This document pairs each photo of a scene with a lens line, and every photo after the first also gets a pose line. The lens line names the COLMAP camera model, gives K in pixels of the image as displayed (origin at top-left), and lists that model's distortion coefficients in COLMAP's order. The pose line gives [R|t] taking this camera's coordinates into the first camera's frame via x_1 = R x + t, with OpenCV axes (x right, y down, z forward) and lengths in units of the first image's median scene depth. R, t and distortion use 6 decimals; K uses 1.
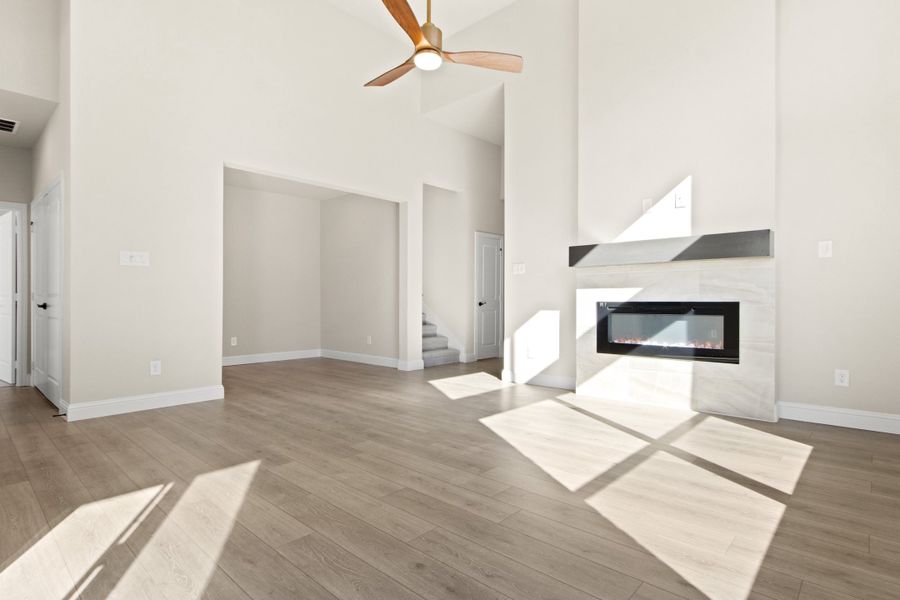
lens RADIAL K [[464.4, 0, 450.0], [0, 464.4, 300.0], [0, 0, 1]] dist [-0.001188, -0.000101]
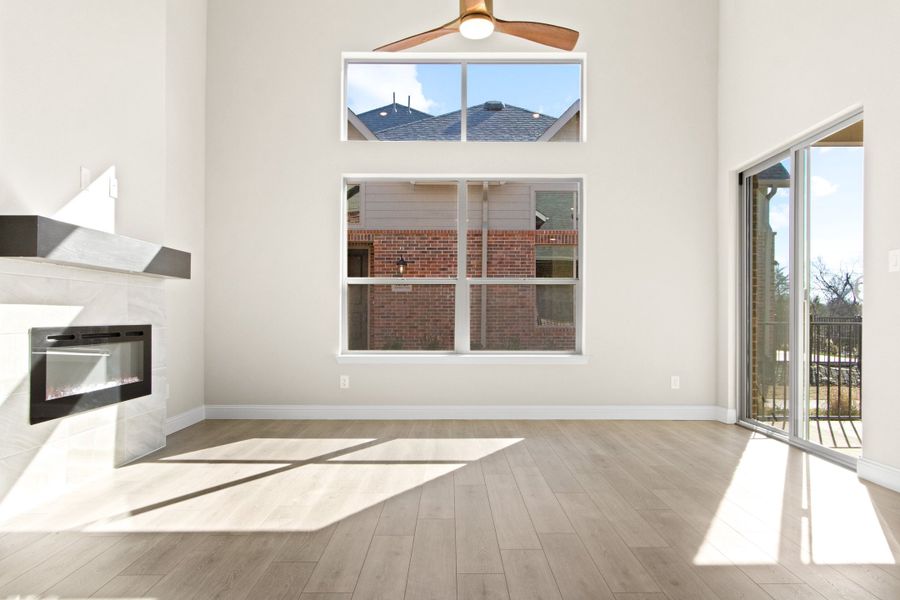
lens RADIAL K [[585.3, 0, 451.0], [0, 585.3, 313.6], [0, 0, 1]] dist [-0.027844, -0.000600]
pose [[-0.682142, 0.005022, 0.731202, -0.564753], [0.001488, 0.999984, -0.005481, -0.009981], [-0.731218, -0.002651, -0.682139, 1.274773]]
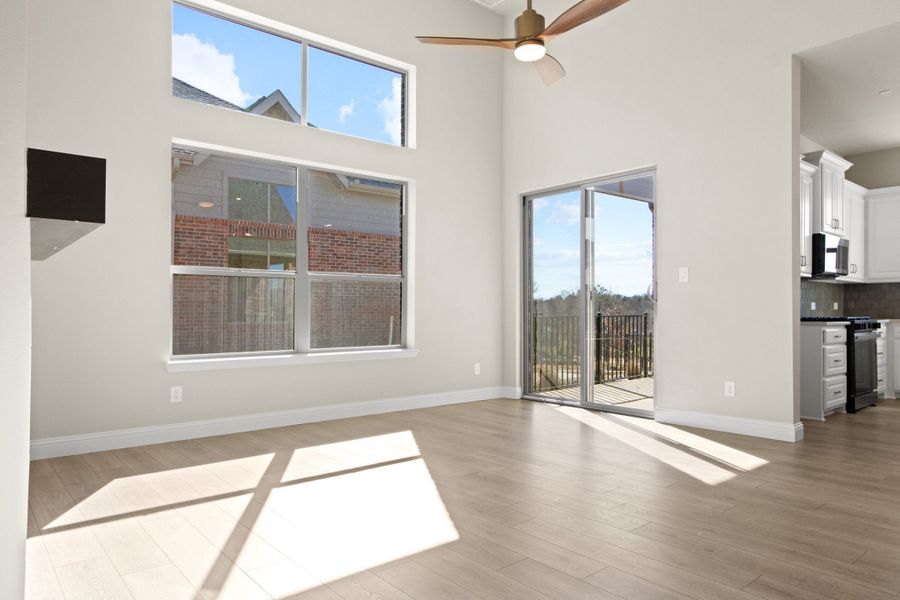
lens RADIAL K [[592.0, 0, 450.0], [0, 592.0, 300.0], [0, 0, 1]] dist [0.000250, 0.000471]
pose [[-0.992657, 0.008351, 0.120671, -0.030043], [0.006198, 0.999815, -0.018206, -0.013017], [-0.120801, -0.017324, -0.992526, 1.586234]]
